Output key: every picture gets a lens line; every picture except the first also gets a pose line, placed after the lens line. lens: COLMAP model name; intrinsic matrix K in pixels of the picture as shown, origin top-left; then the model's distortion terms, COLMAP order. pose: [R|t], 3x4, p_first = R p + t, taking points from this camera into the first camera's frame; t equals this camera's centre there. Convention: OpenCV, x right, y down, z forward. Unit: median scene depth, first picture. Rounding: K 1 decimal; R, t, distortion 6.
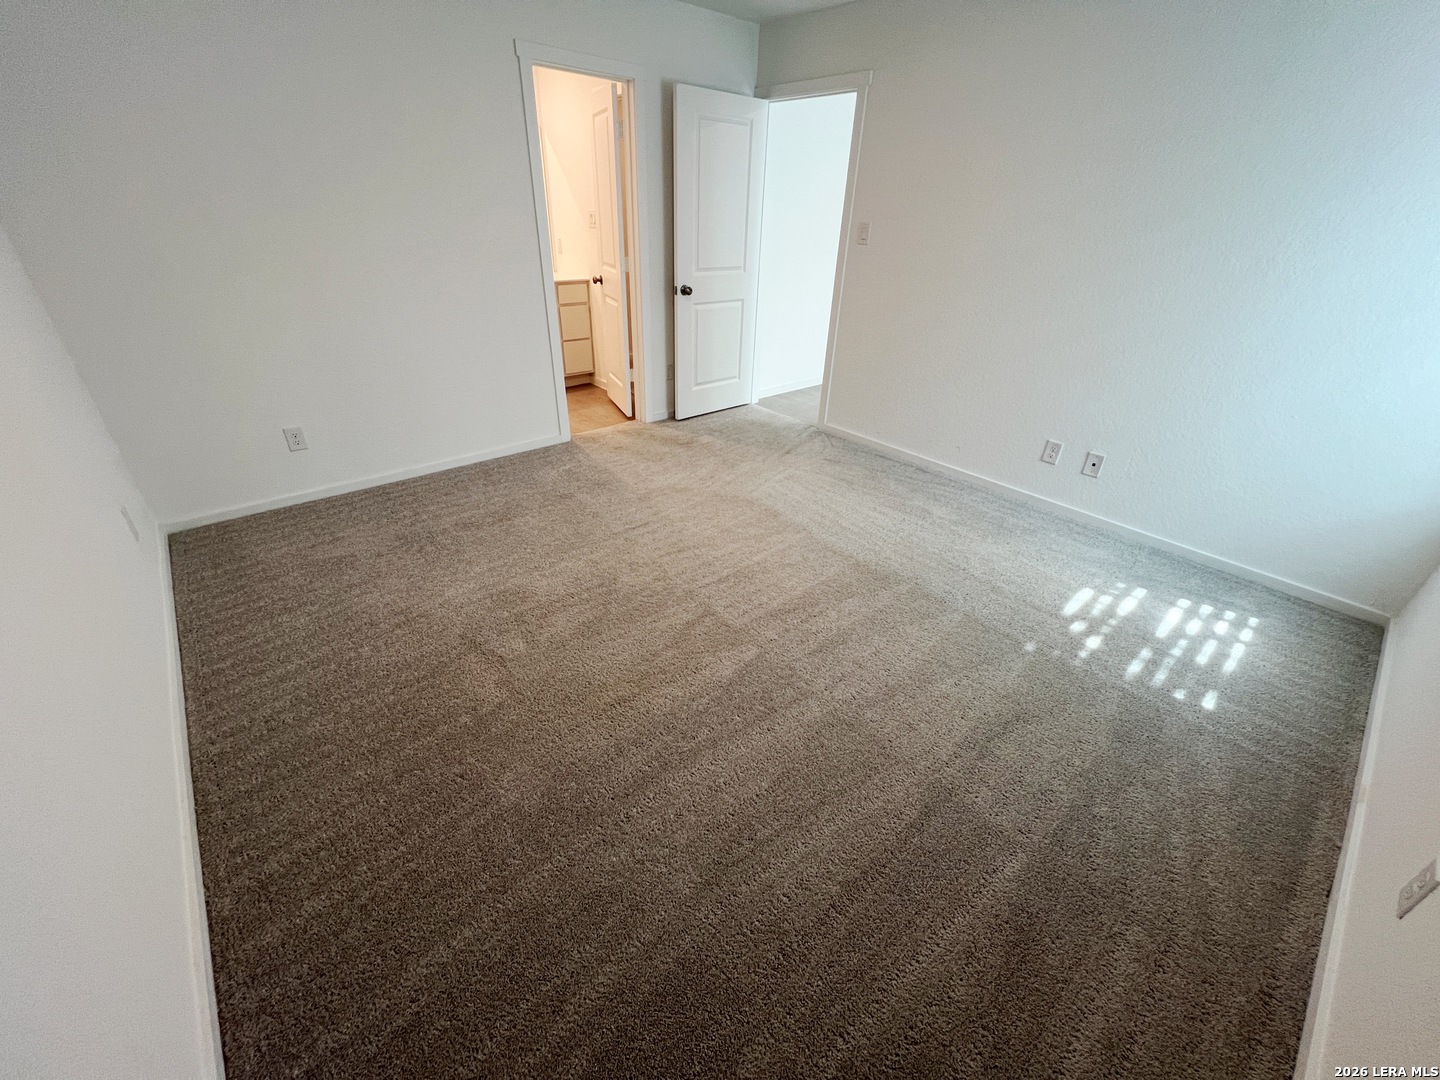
lens RADIAL K [[569.8, 0, 720.0], [0, 569.8, 540.0], [0, 0, 1]] dist [-0.001022, -0.000182]
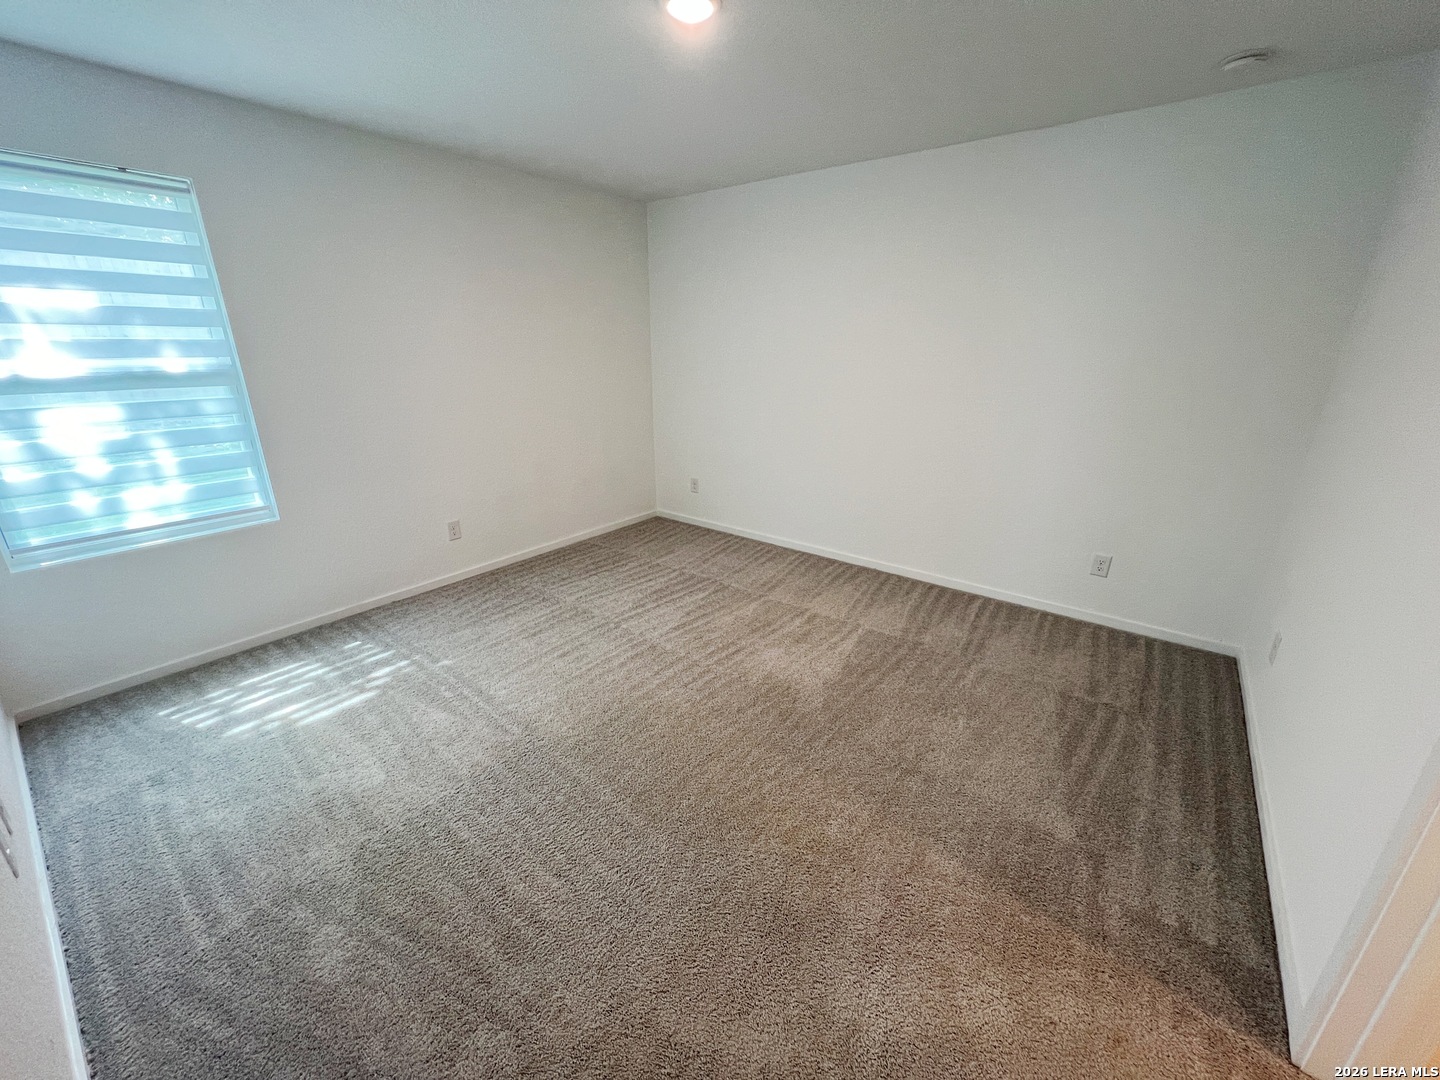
lens RADIAL K [[569.8, 0, 720.0], [0, 569.8, 540.0], [0, 0, 1]] dist [-0.001022, -0.000182]
pose [[-0.979709, 0.032720, -0.197736, 0.180096], [-0.127891, 0.657571, 0.742458, -0.910658], [0.154319, 0.752682, -0.640044, 1.552177]]
